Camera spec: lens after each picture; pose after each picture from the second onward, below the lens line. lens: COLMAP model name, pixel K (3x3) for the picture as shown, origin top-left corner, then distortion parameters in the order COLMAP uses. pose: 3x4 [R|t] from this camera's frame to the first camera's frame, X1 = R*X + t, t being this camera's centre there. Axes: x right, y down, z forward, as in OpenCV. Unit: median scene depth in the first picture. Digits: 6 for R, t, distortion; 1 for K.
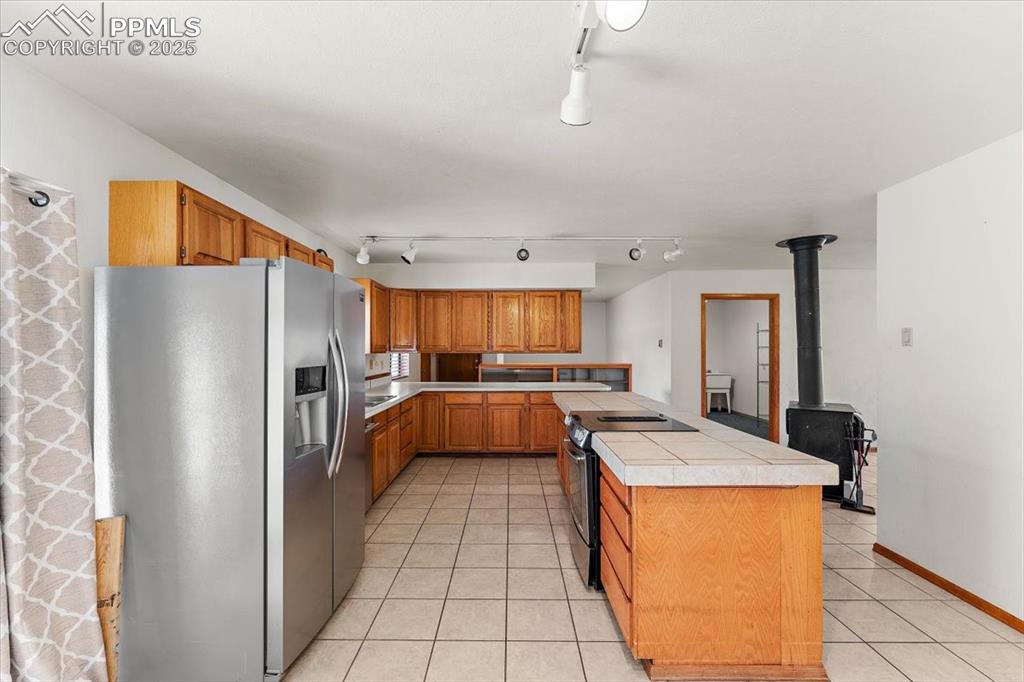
lens RADIAL K [[437.5, 0, 511.1], [0, 437.5, 346.9], [0, 0, 1]] dist [-0.004185, -0.000156]
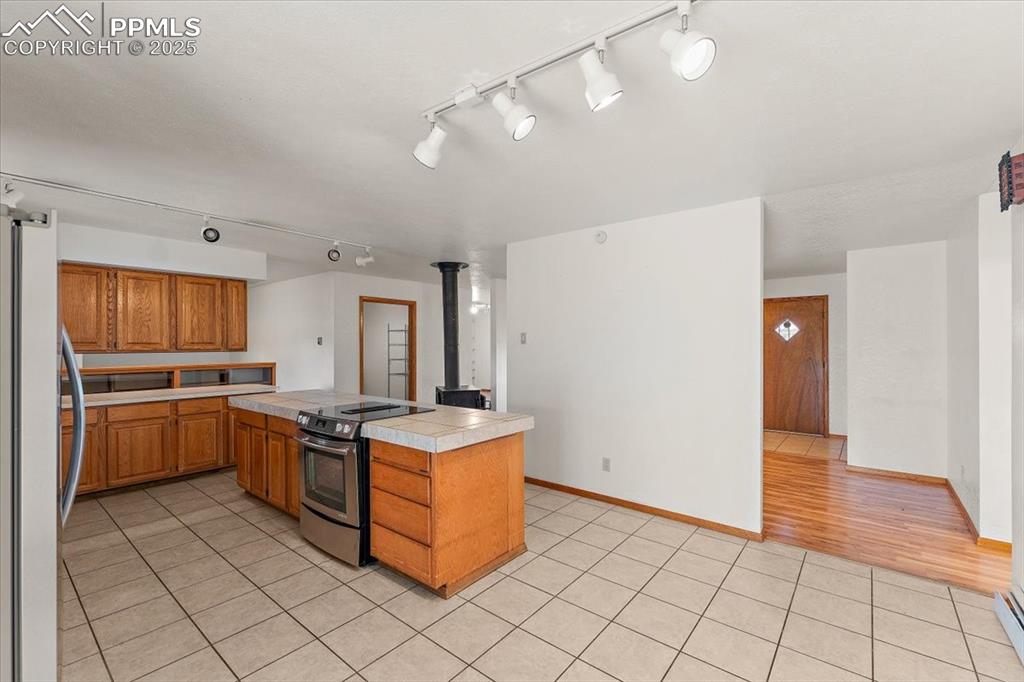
lens RADIAL K [[437.5, 0, 523.0], [0, 437.5, 346.1], [0, 0, 1]] dist [-0.004185, -0.000156]
pose [[0.612582, -0.002467, 0.790403, -0.235564], [-0.000226, 0.999995, 0.003296, 0.000236], [-0.790407, -0.002198, 0.612578, 0.007765]]
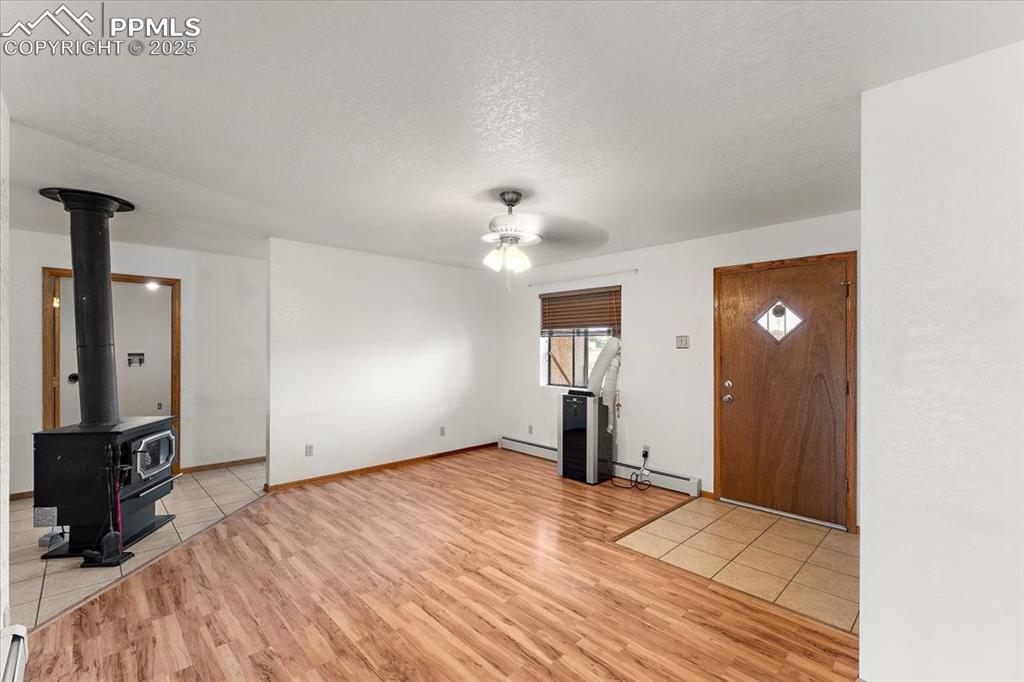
lens RADIAL K [[437.5, 0, 504.2], [0, 437.5, 349.4], [0, 0, 1]] dist [-0.004185, -0.000156]
pose [[0.715929, -0.000595, 0.698173, 0.648782], [-0.006318, 0.999953, 0.007331, -0.001364], [-0.698145, -0.009660, 0.715892, -0.016225]]
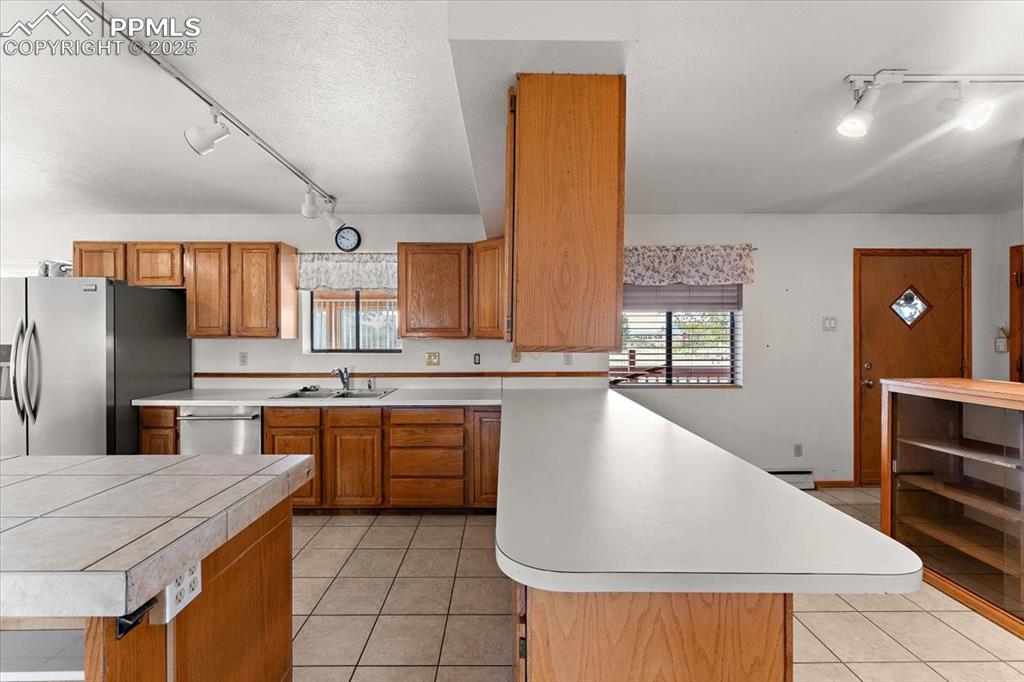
lens RADIAL K [[437.5, 0, 512.6], [0, 437.5, 334.2], [0, 0, 1]] dist [-0.004185, -0.000156]
pose [[0.006265, 0.002748, -0.999977, 0.477442], [0.004966, 0.999984, 0.002779, 0.006136], [0.999968, -0.004983, 0.006252, 1.252866]]
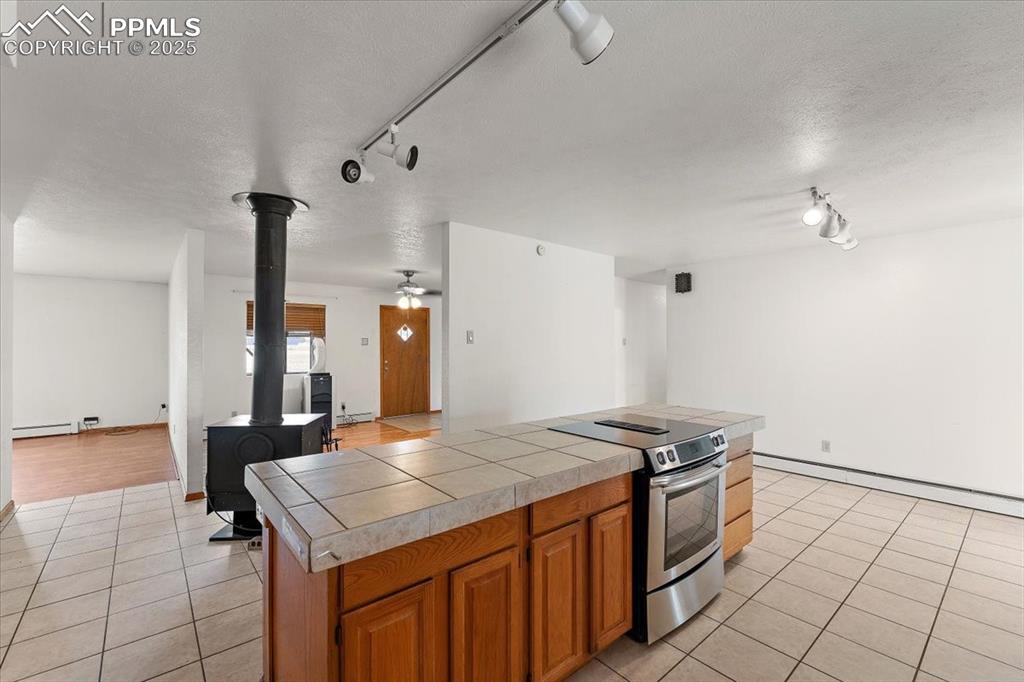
lens RADIAL K [[437.5, 0, 513.6], [0, 437.5, 340.4], [0, 0, 1]] dist [-0.004185, -0.000156]
pose [[-0.637968, 0.007201, 0.770030, -0.220063], [-0.003946, 0.999913, -0.012619, 0.002387], [-0.770053, -0.011089, -0.637883, 1.131725]]
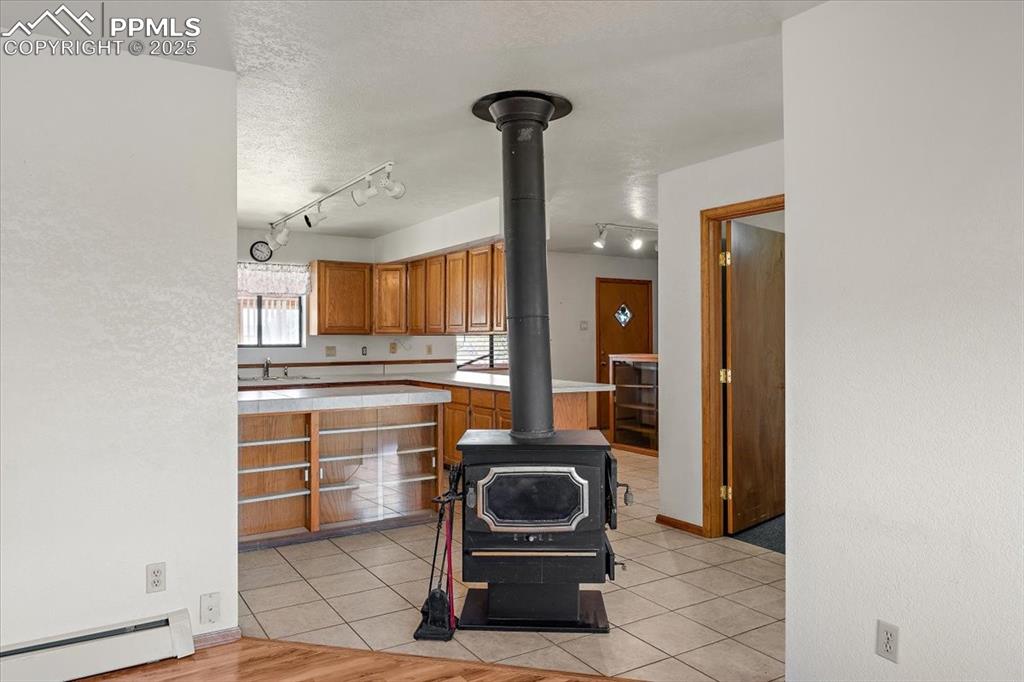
lens RADIAL K [[701.1, 0, 515.6], [0, 701.1, 325.8], [0, 0, 1]] dist [-0.005425, -0.002724]
pose [[0.537343, -0.016047, -0.843211, 1.333354], [0.007195, 0.999870, -0.014443, 0.022433], [0.843333, 0.001694, 0.537389, 0.540913]]
